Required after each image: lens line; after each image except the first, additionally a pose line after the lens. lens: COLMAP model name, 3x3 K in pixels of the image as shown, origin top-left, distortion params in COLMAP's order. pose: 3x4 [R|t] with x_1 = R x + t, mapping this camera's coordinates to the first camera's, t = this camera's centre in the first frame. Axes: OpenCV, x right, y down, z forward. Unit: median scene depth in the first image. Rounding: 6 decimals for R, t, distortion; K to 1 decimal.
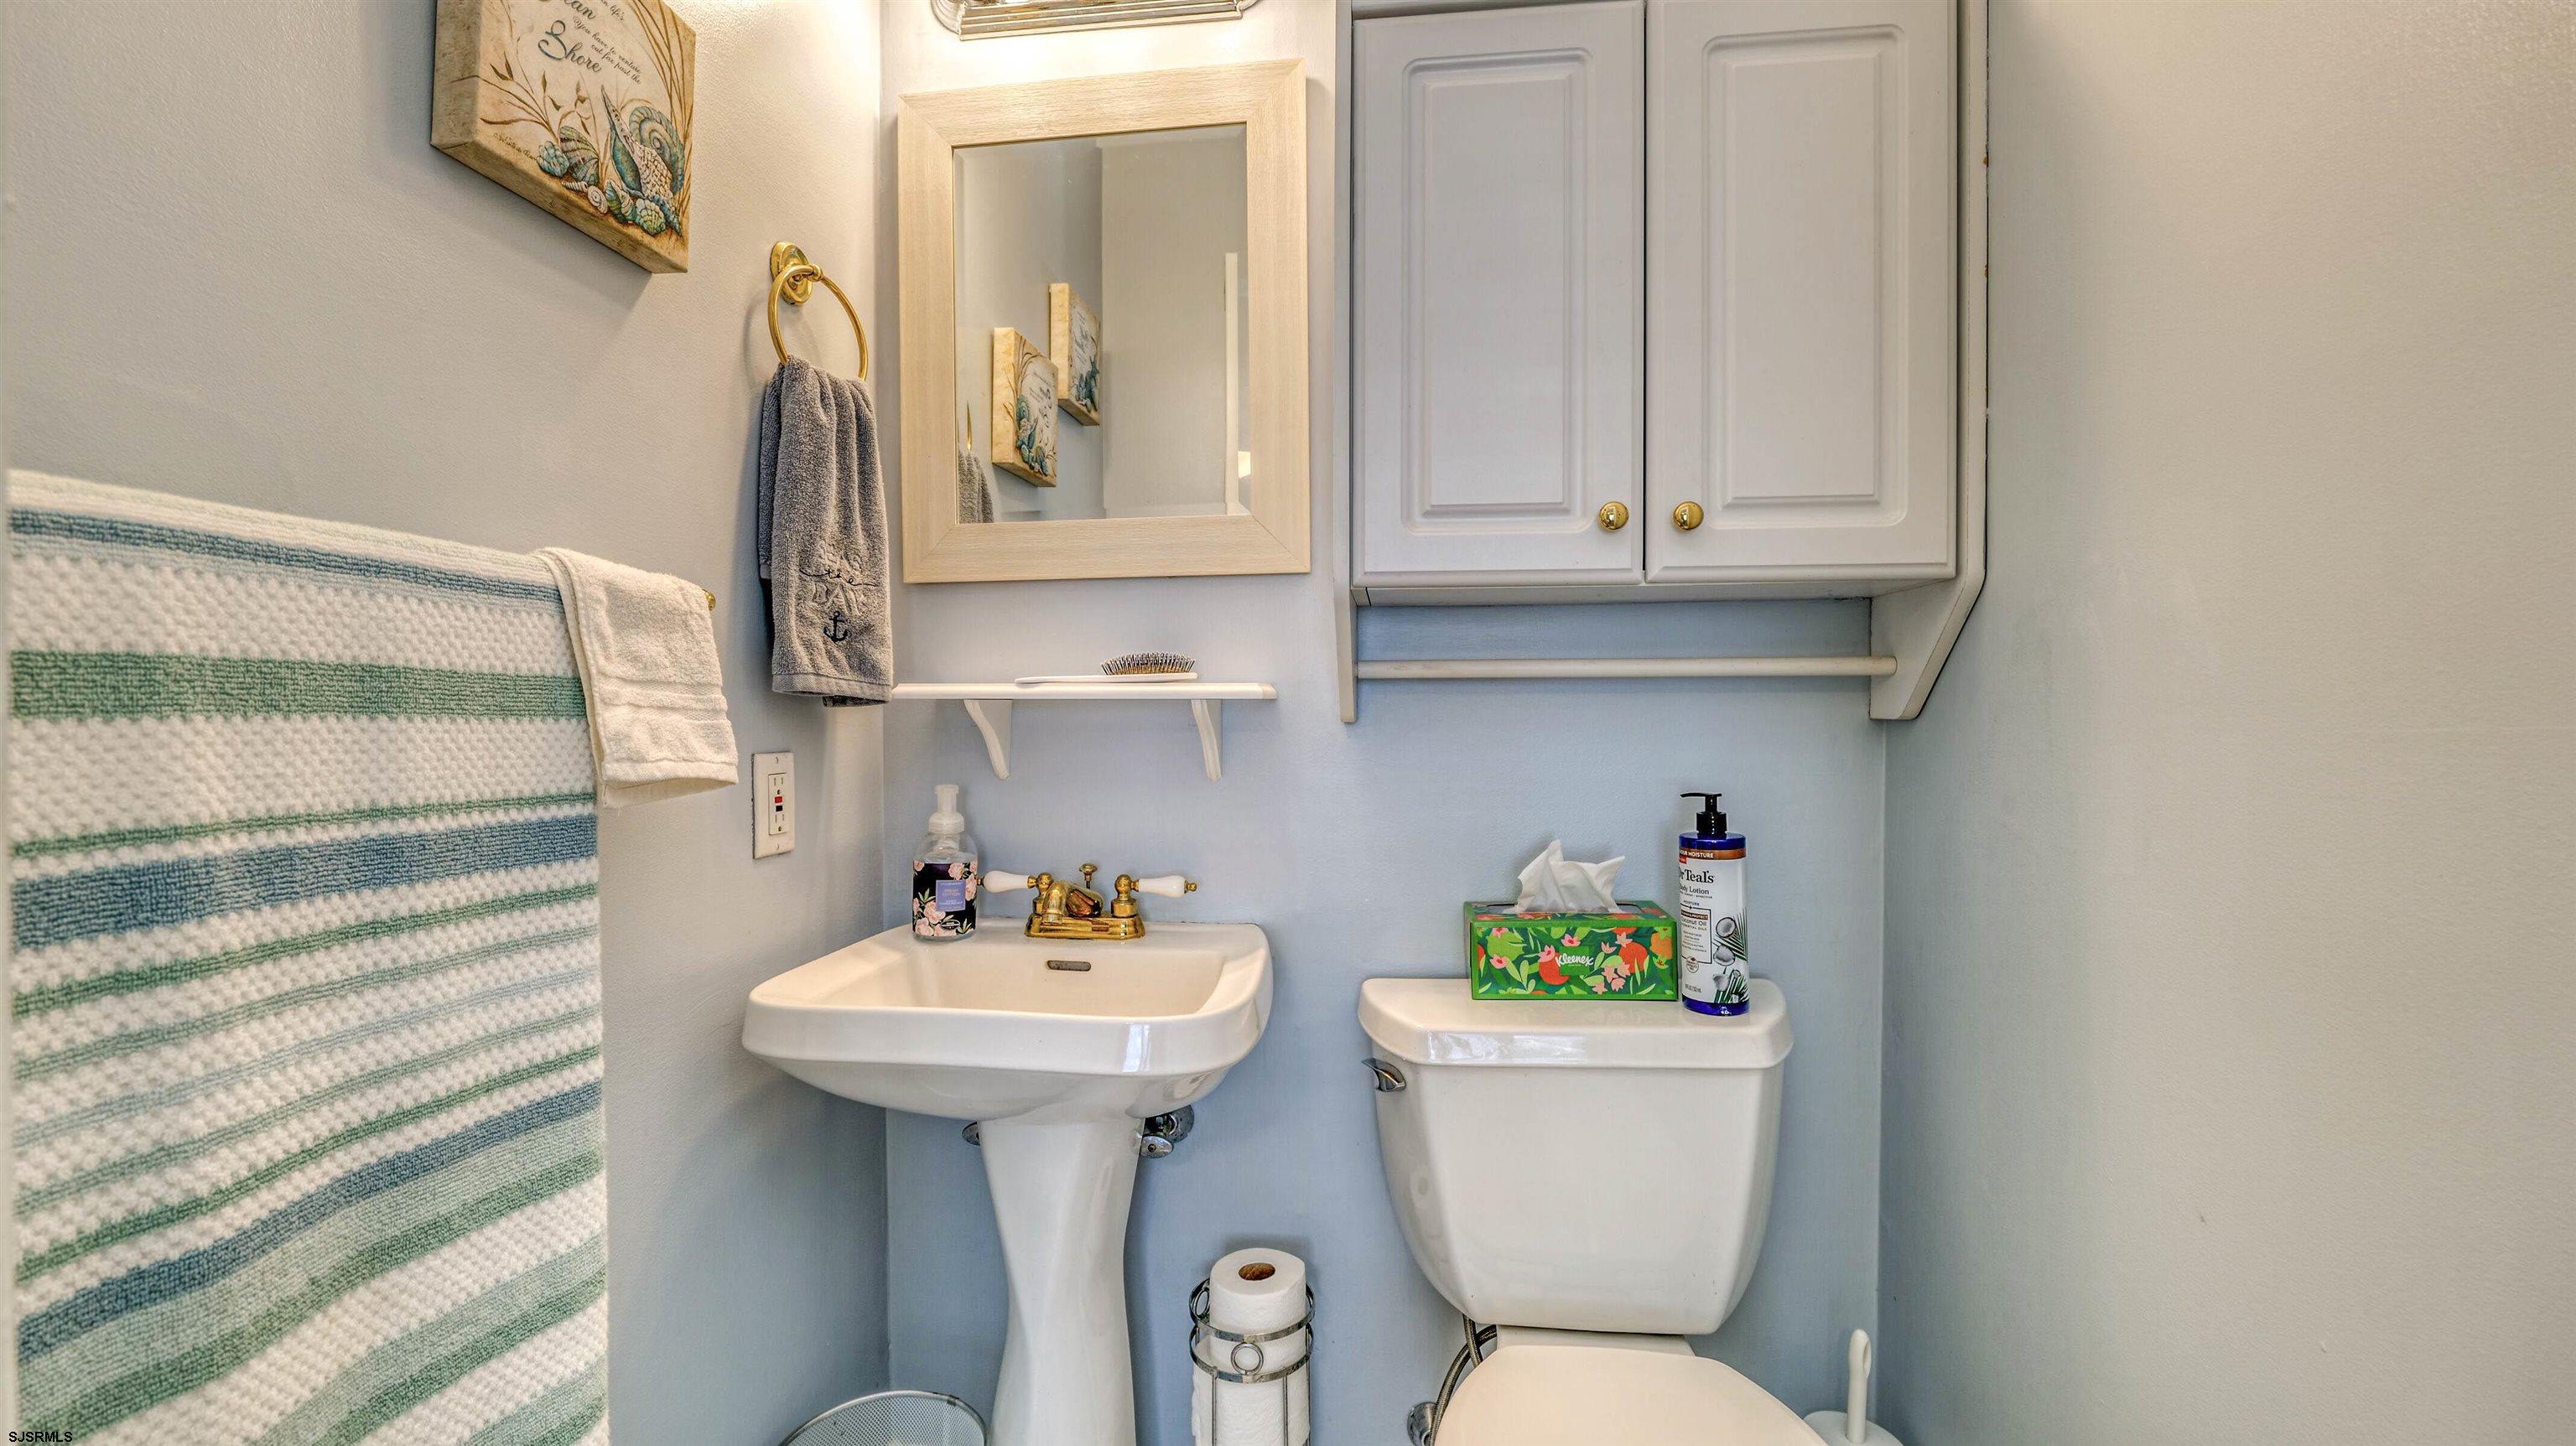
lens RADIAL K [[1032.8, 0, 1288.1], [0, 1032.8, 717.6], [0, 0, 1]] dist [-0.016250, -0.000123]
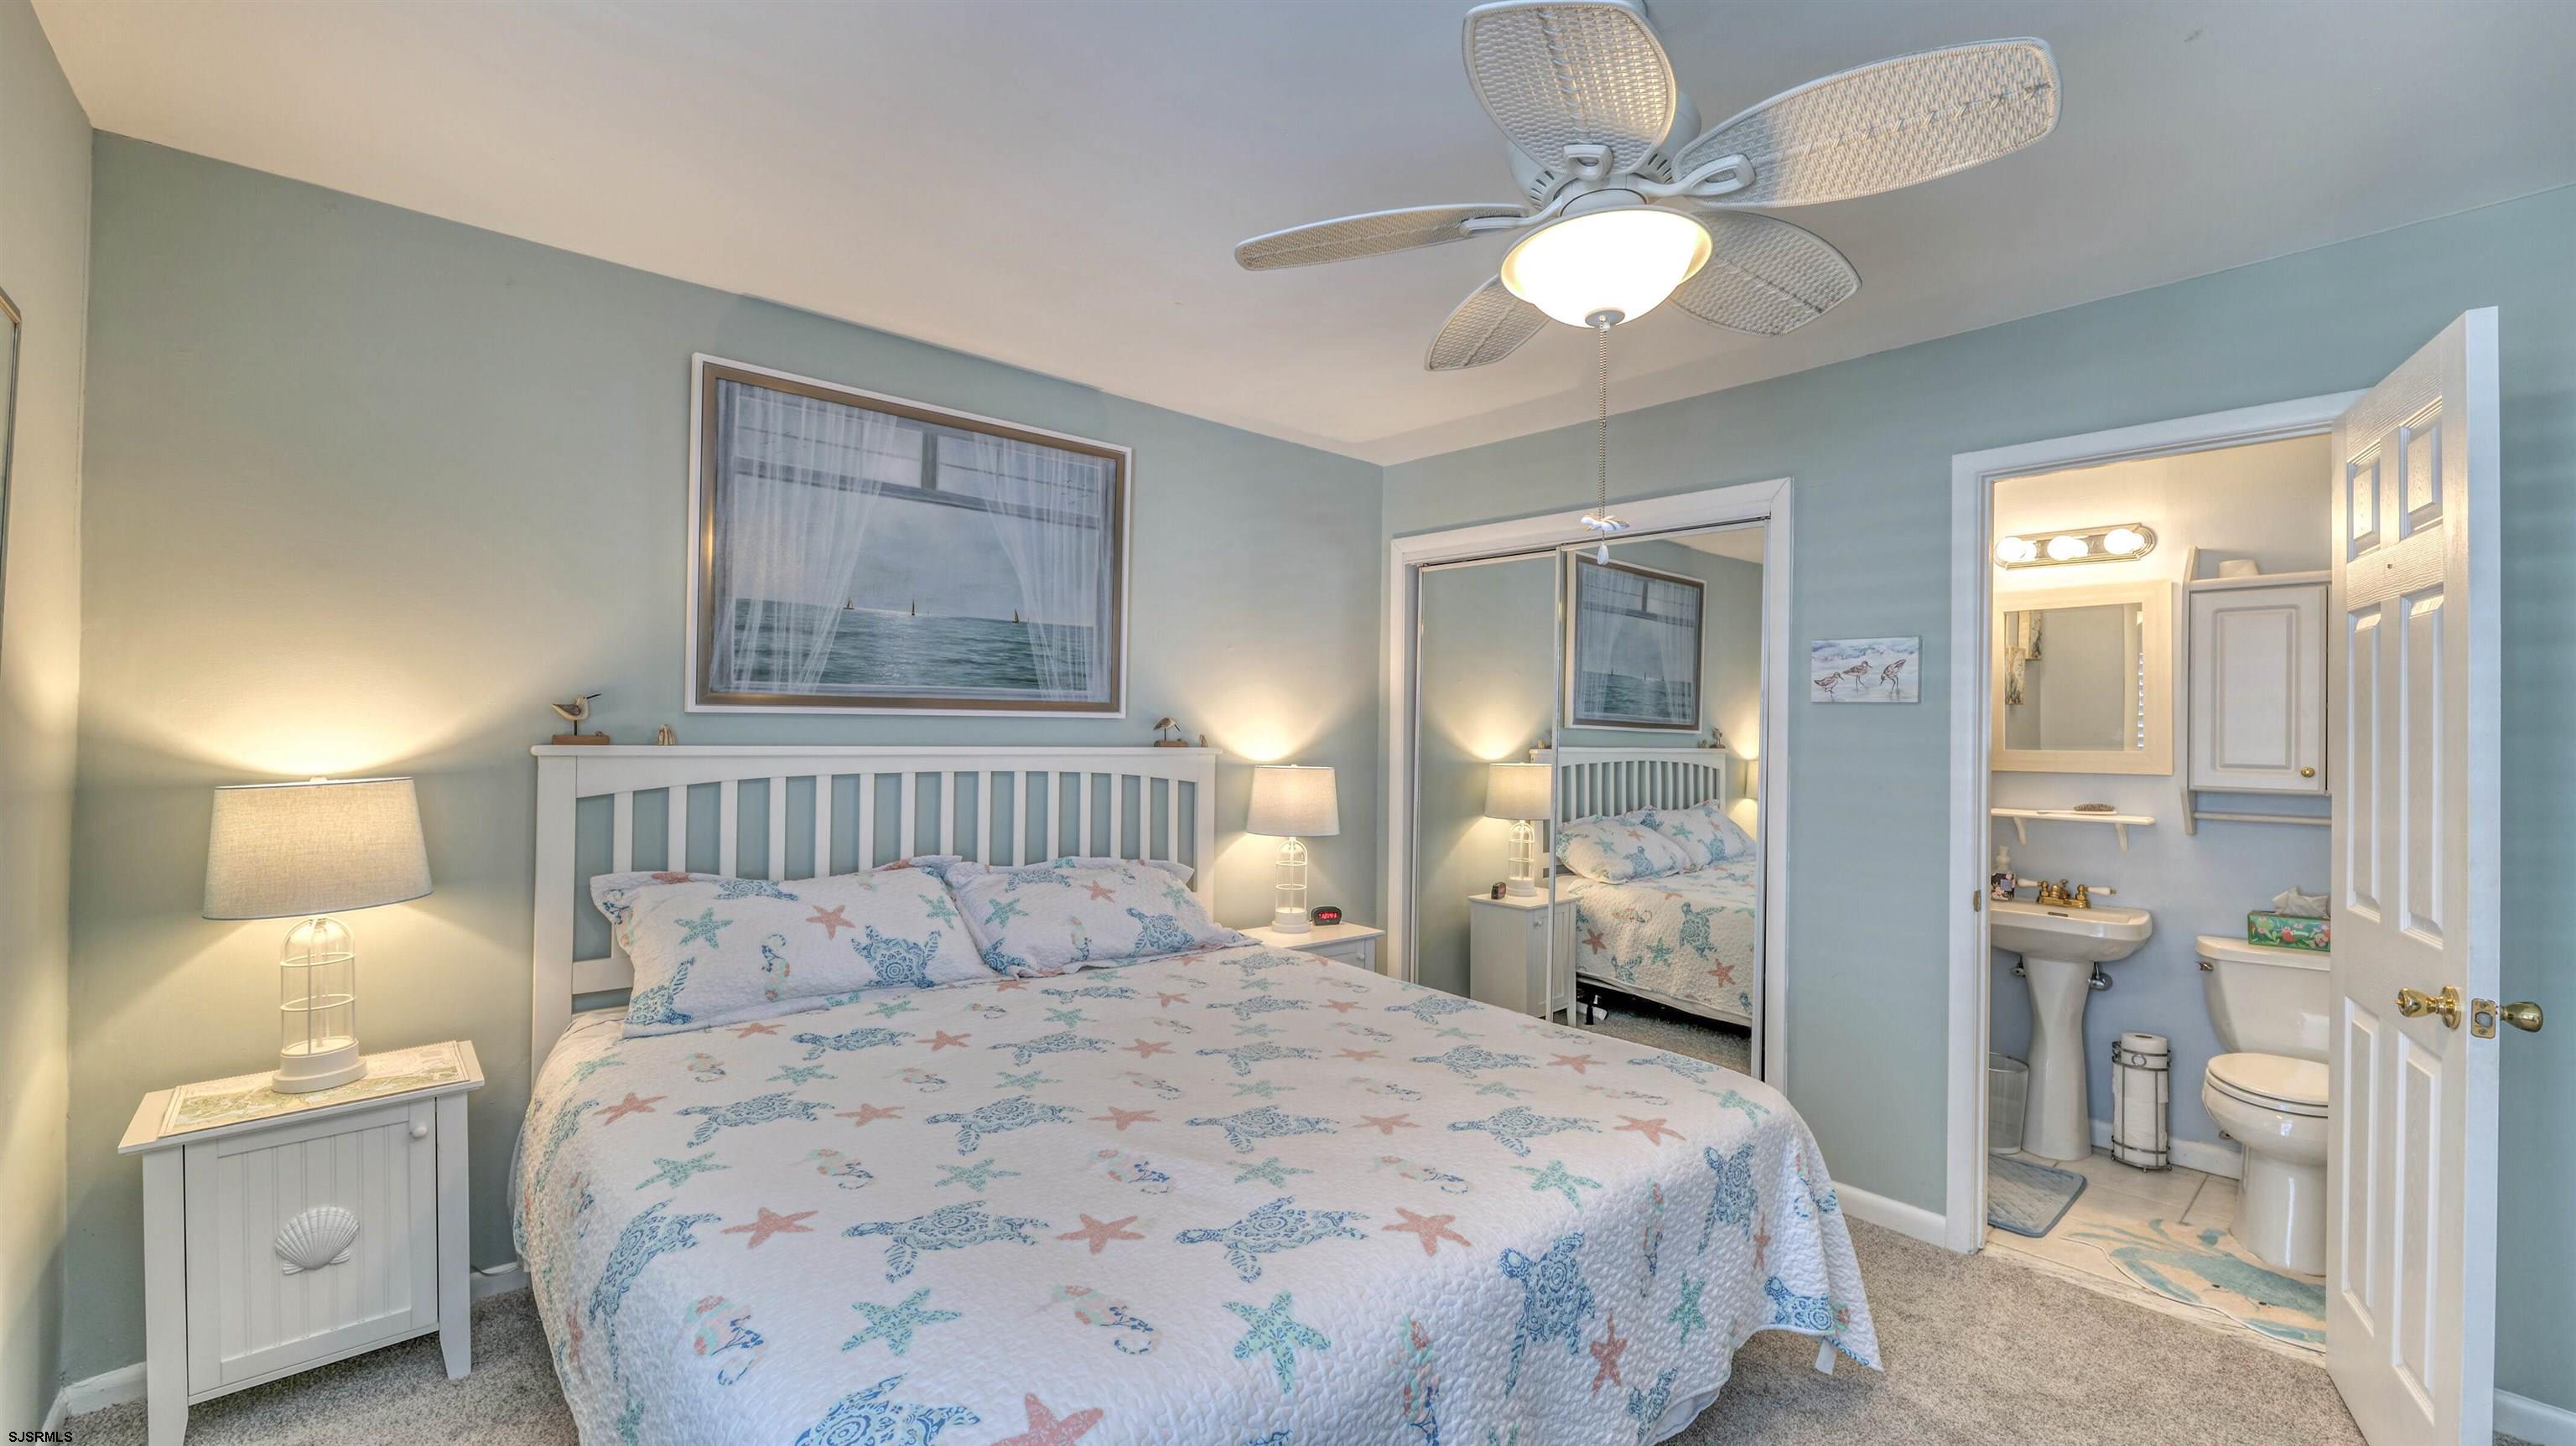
lens RADIAL K [[1045.2, 0, 1274.9], [0, 1045.2, 718.6], [0, 0, 1]] dist [-0.016450, 0.003084]
pose [[0.747111, 0.002591, -0.664695, 0.068010], [-0.020205, 0.999619, -0.018813, -0.200793], [0.664392, 0.027486, 0.746878, -2.602779]]
